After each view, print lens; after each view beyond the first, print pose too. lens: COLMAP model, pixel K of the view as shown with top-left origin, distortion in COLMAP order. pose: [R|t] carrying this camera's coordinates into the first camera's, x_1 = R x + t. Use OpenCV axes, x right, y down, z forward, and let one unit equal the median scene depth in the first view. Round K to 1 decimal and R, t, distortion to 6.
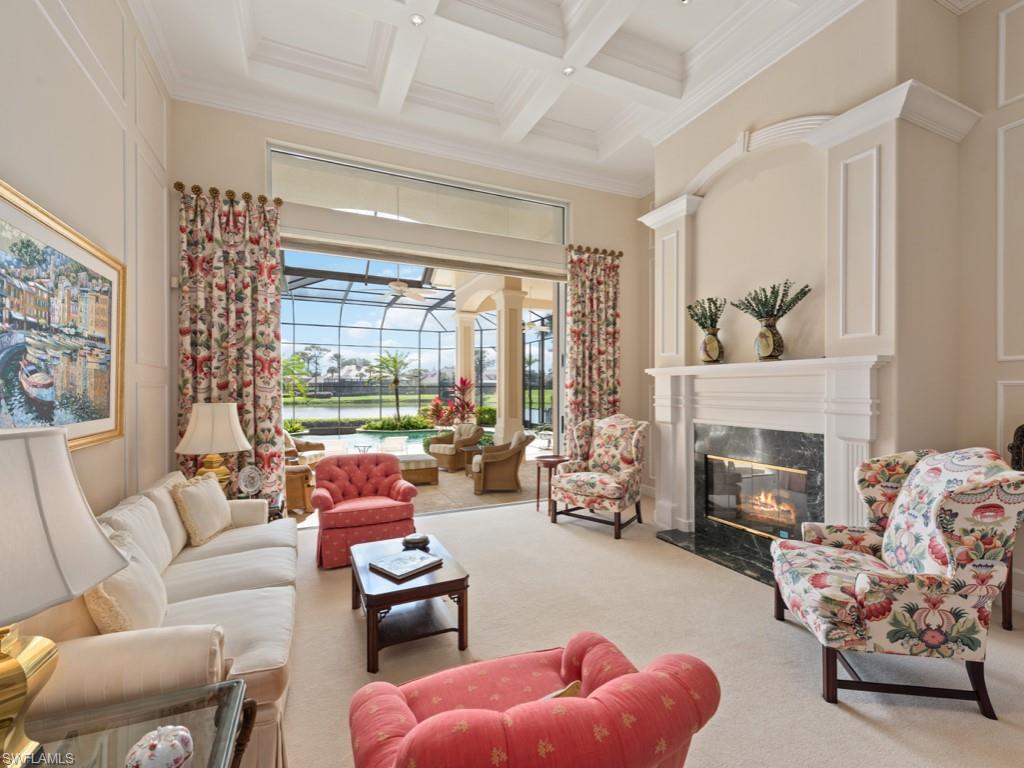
lens RADIAL K [[444.5, 0, 512.0], [0, 444.5, 384.0], [0, 0, 1]] dist [0.007671, -0.000139]
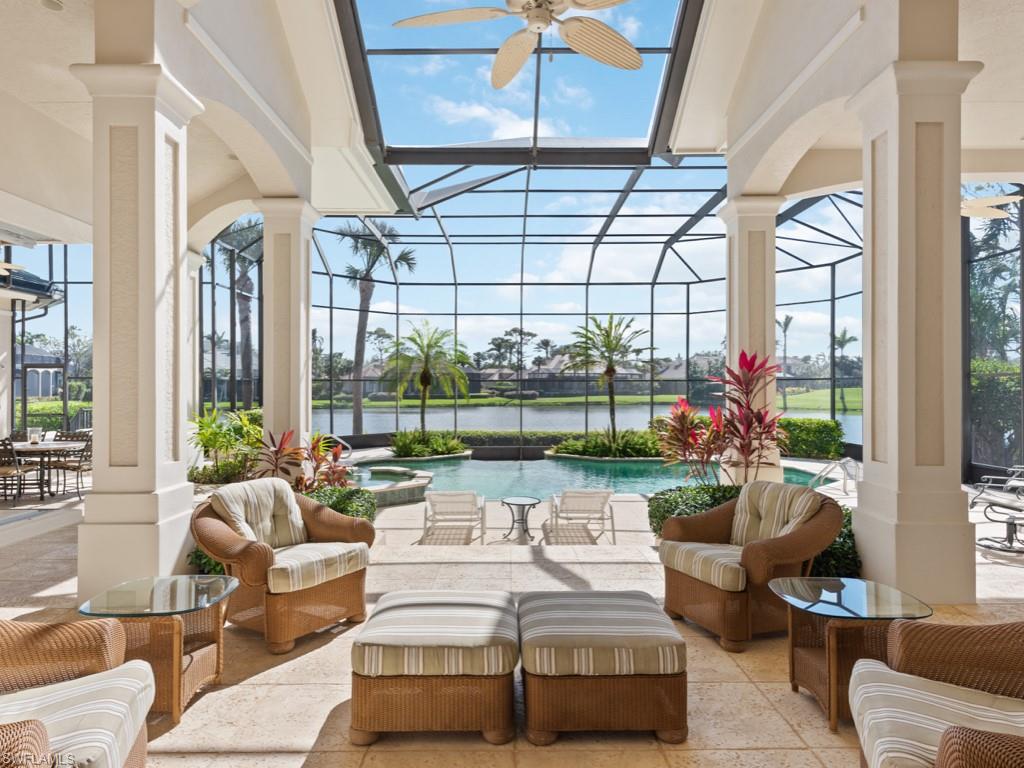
lens RADIAL K [[627.3, 0, 512.0], [0, 627.3, 384.0], [0, 0, 1]] dist [0.022219, -0.000810]
pose [[0.907200, -0.001938, -0.420696, -0.034290], [0.004362, 0.999979, 0.004799, 0.006427], [0.420678, -0.006188, 0.907189, 0.208138]]
